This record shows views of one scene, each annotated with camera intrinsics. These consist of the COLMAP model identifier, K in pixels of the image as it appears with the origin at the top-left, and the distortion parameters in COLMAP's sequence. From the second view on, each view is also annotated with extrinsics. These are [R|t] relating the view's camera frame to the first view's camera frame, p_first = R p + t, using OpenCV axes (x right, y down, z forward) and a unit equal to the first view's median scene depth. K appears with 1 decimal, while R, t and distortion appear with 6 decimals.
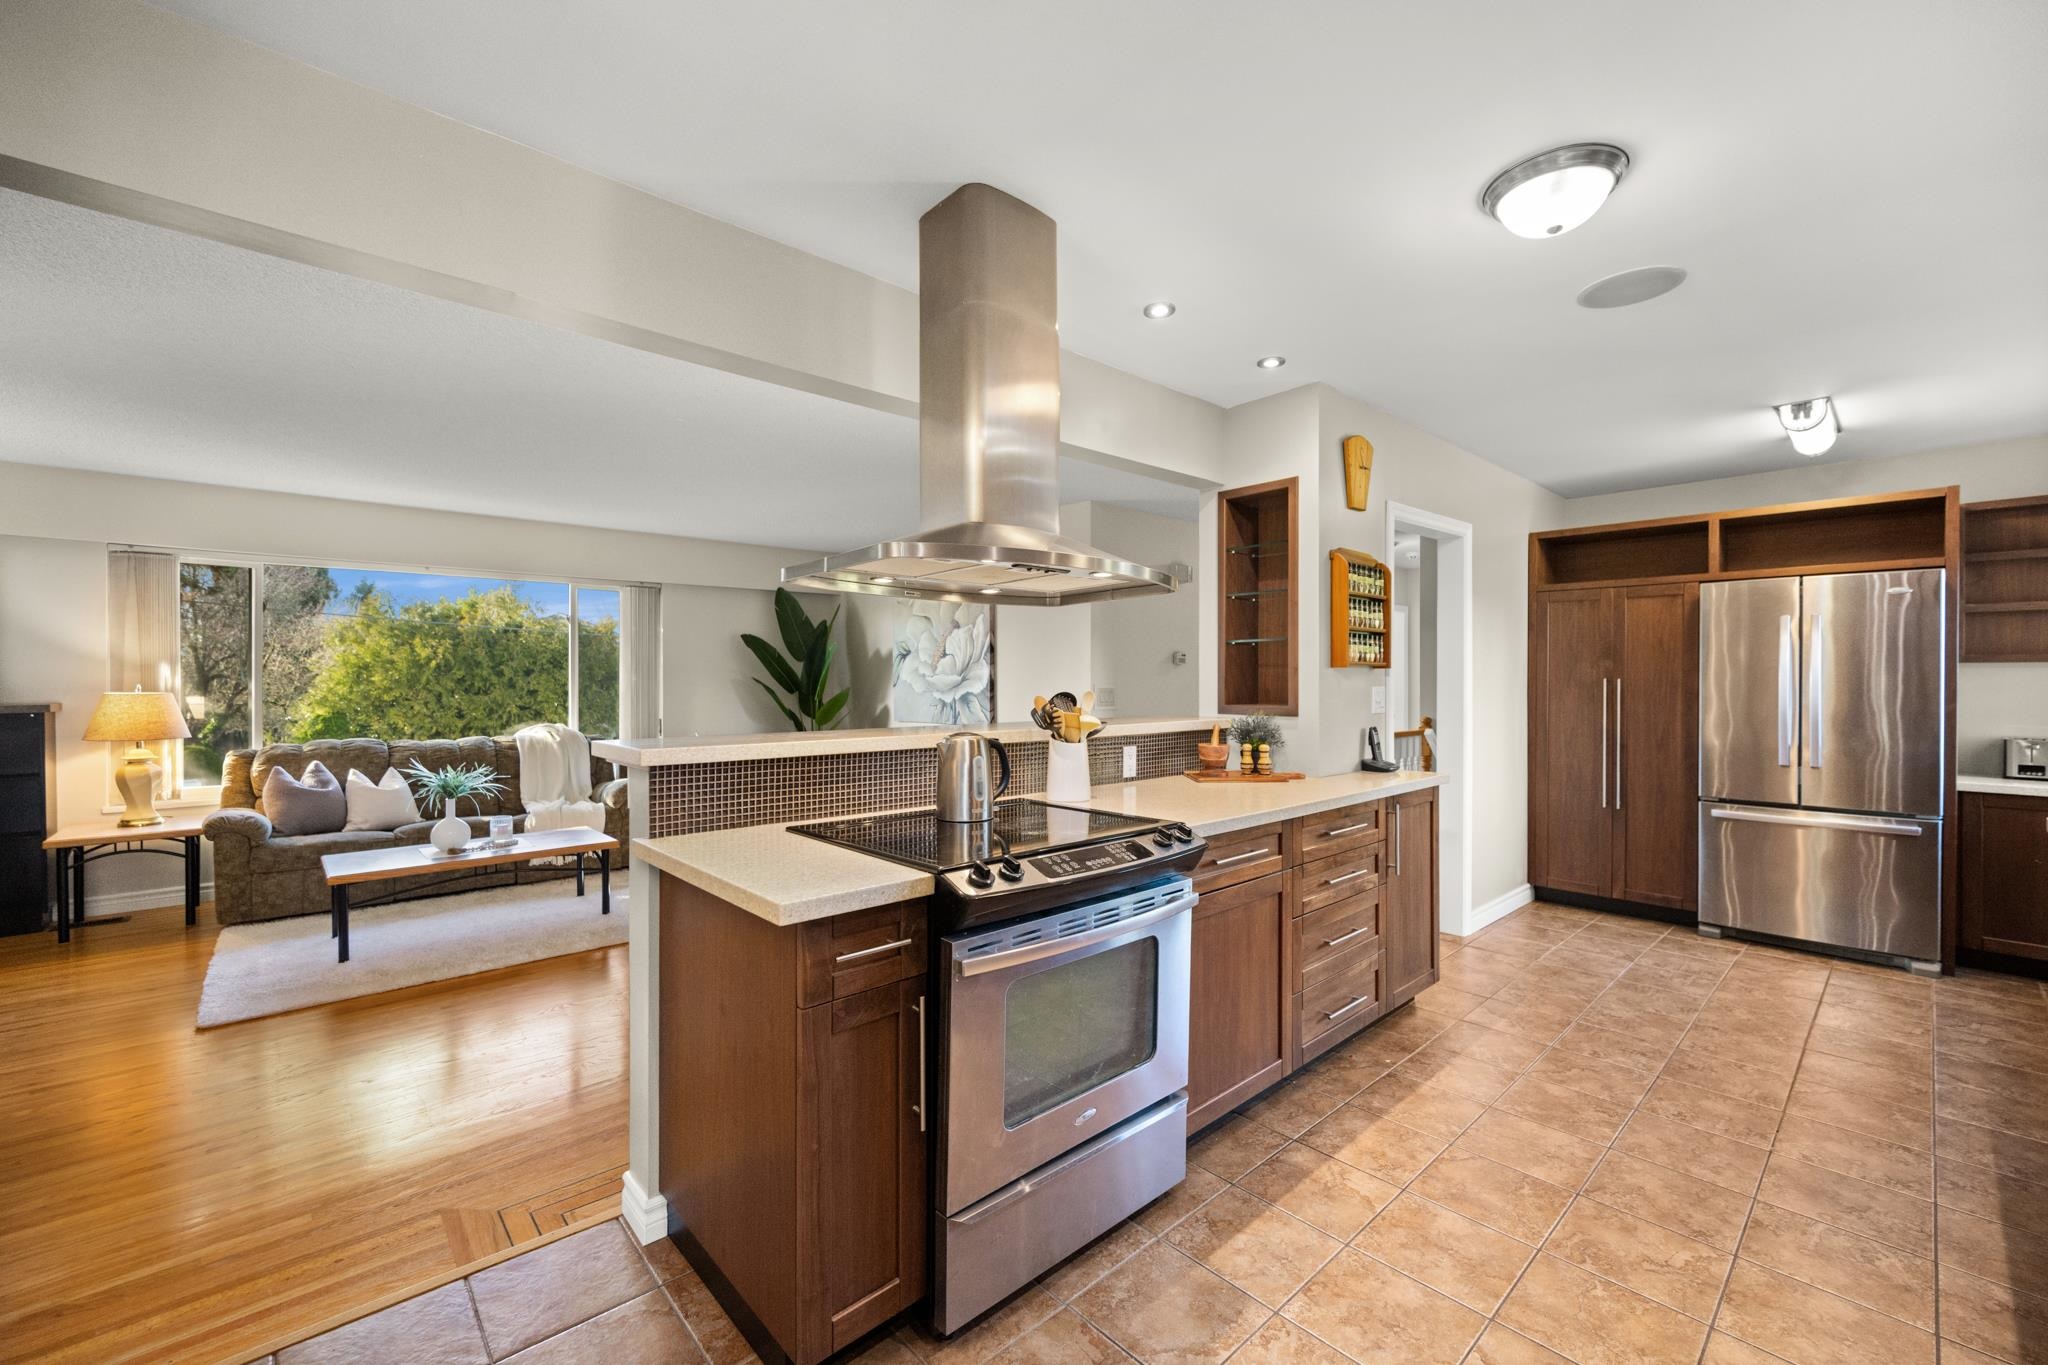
lens RADIAL K [[825.1, 0, 1024.0], [0, 825.1, 682.5], [0, 0, 1]] dist [-0.001051, -0.000113]
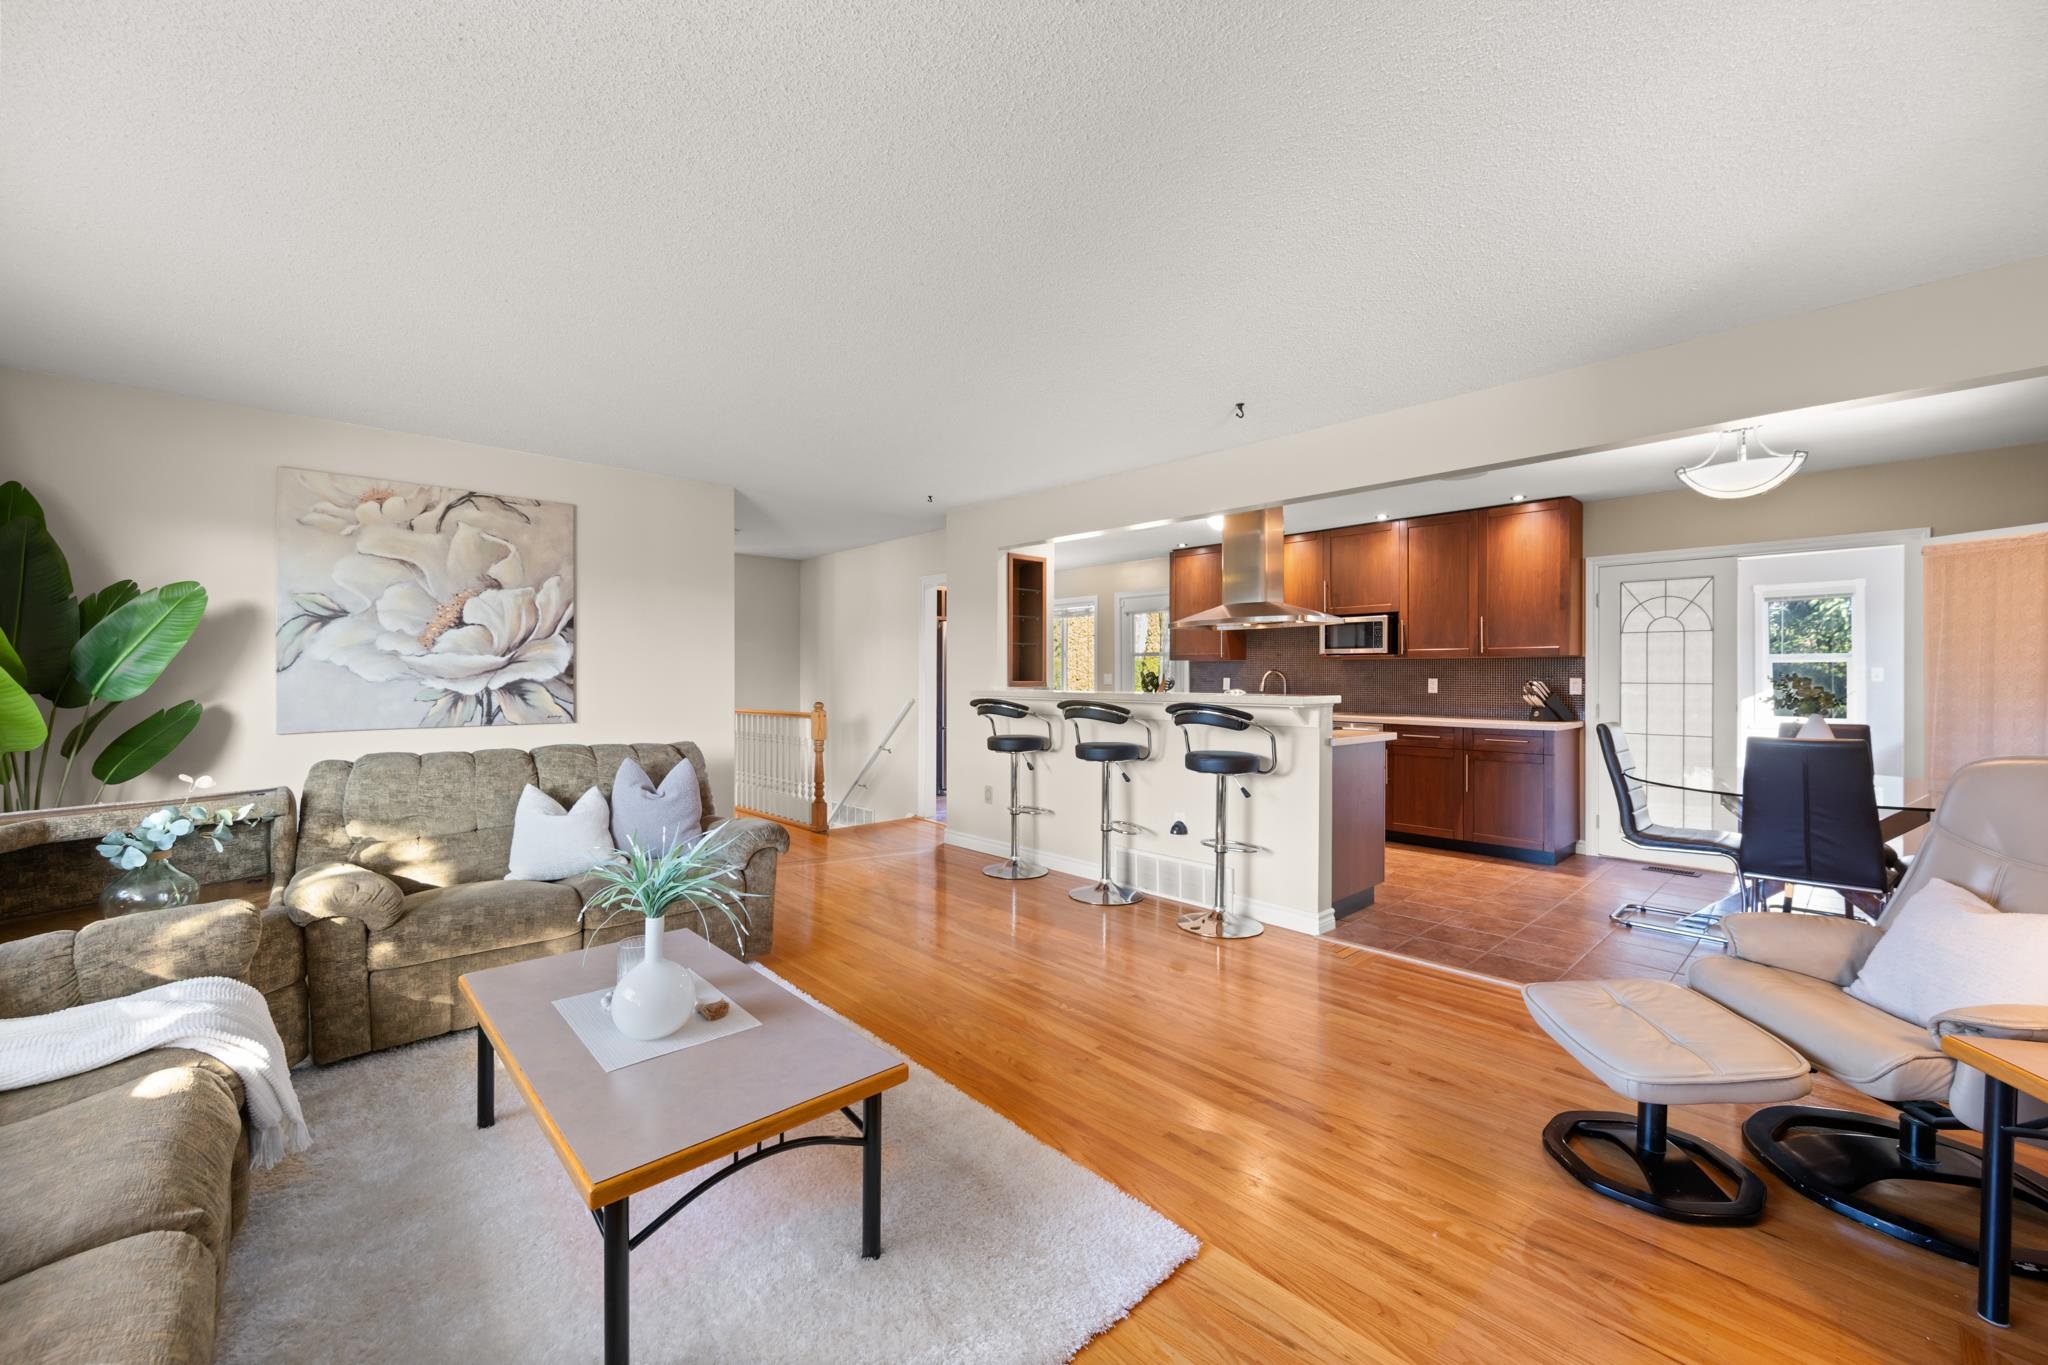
lens RADIAL K [[803.8, 0, 1020.0], [0, 803.8, 675.9], [0, 0, 1]] dist [-0.002060, 0.000182]
pose [[-0.006168, -0.000023, 0.999981, -1.335649], [0.000674, 1.000000, 0.000027, 0.015723], [-0.999981, 0.000674, -0.006168, 0.961401]]
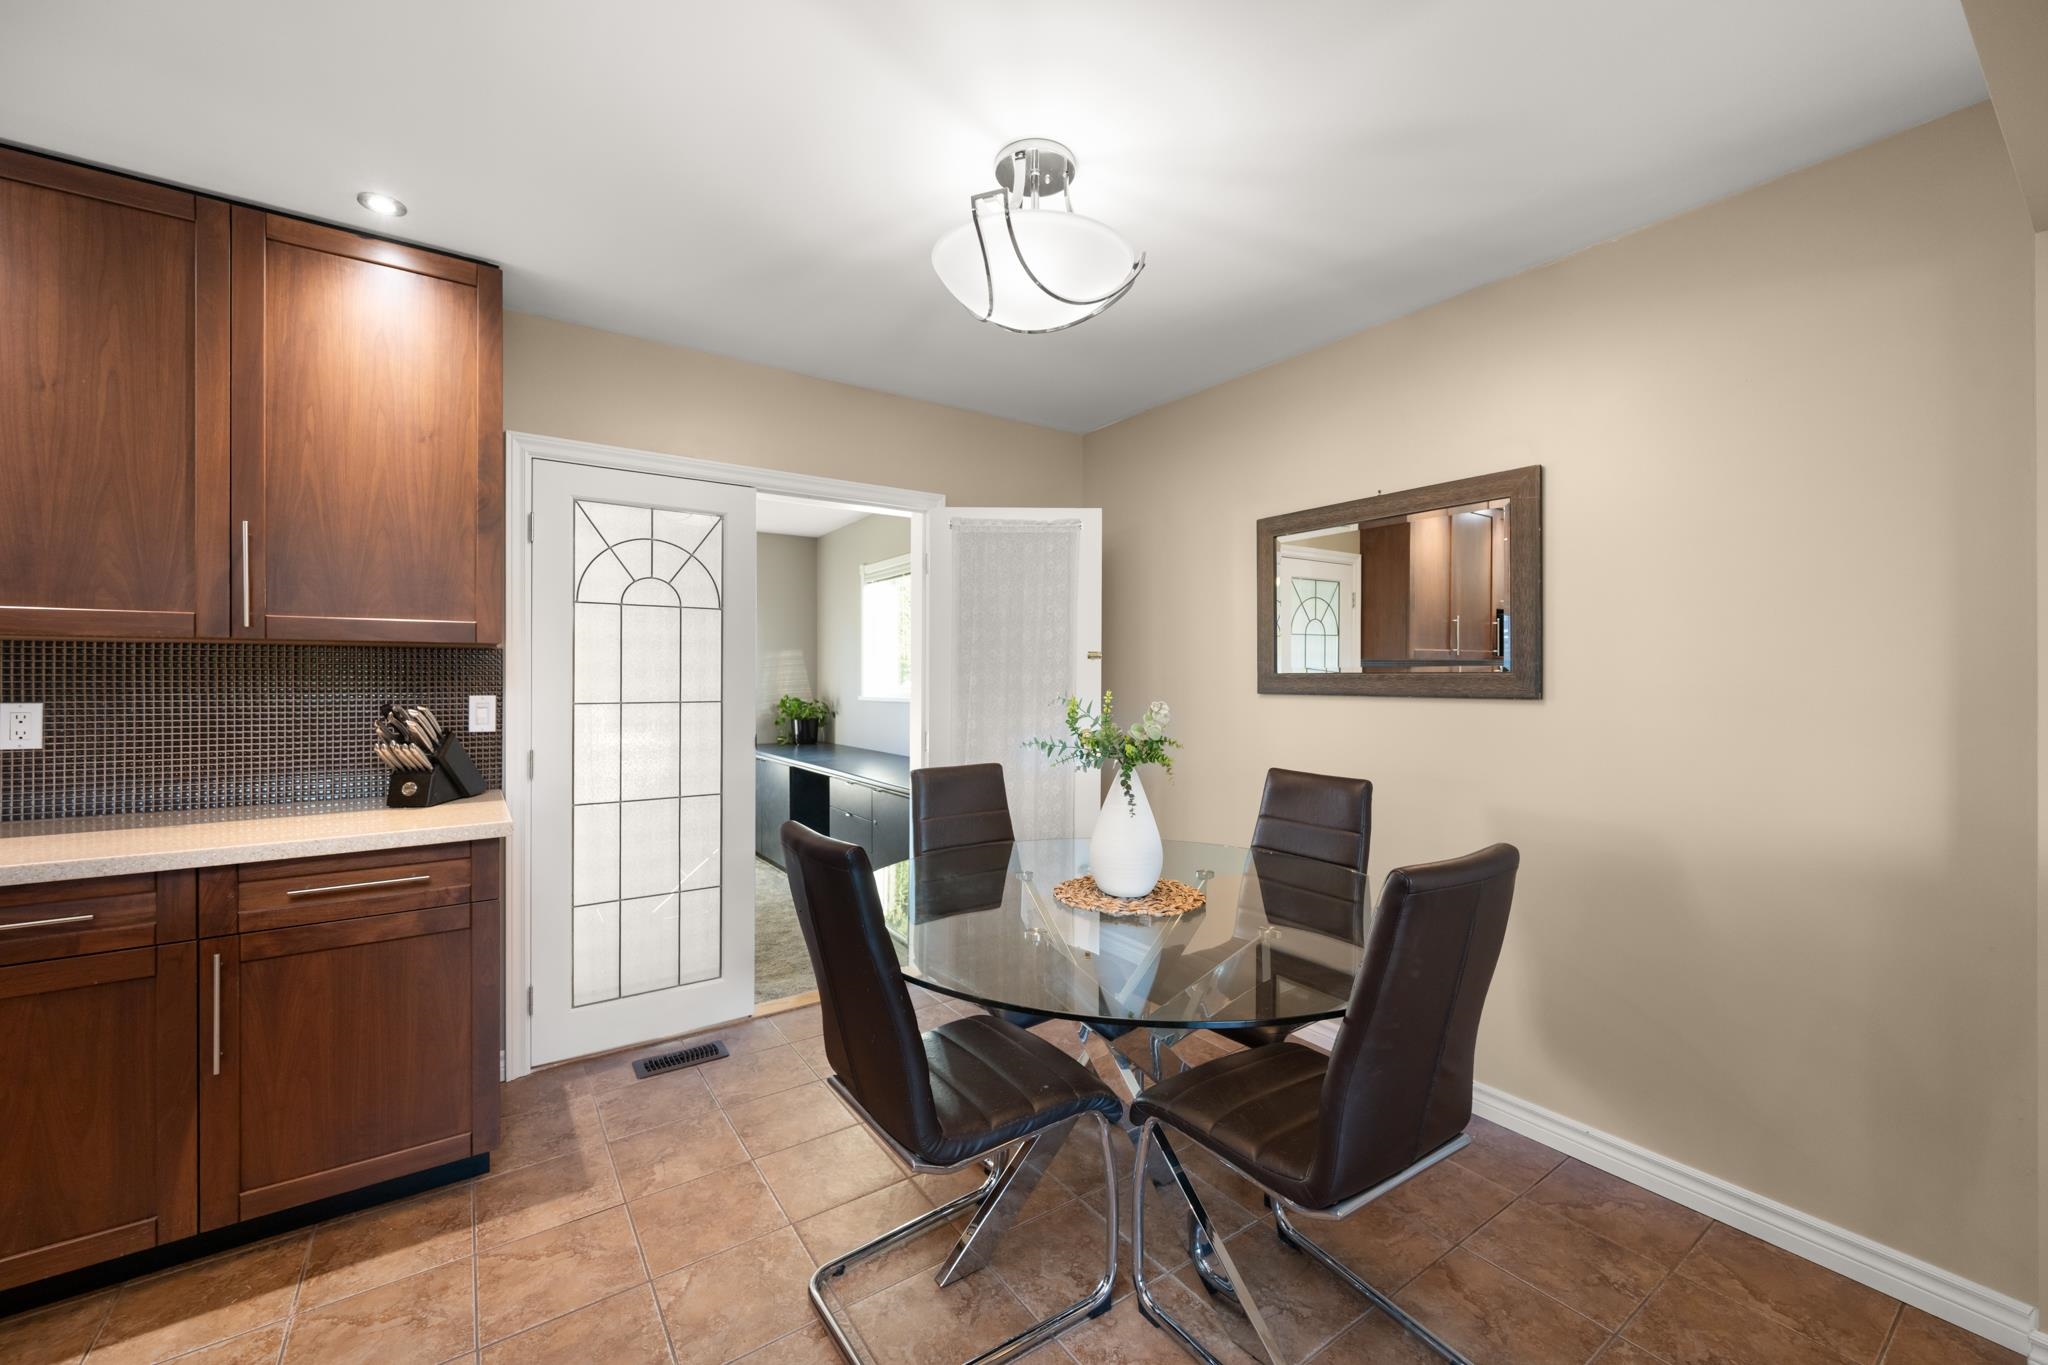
lens RADIAL K [[803.8, 0, 1020.0], [0, 803.8, 675.9], [0, 0, 1]] dist [-0.002060, 0.000182]
pose [[-0.991693, -0.002394, 0.128606, -0.333419], [-0.001630, 0.999980, 0.006047, -0.001126], [-0.128618, 0.005787, -0.991677, 0.503806]]
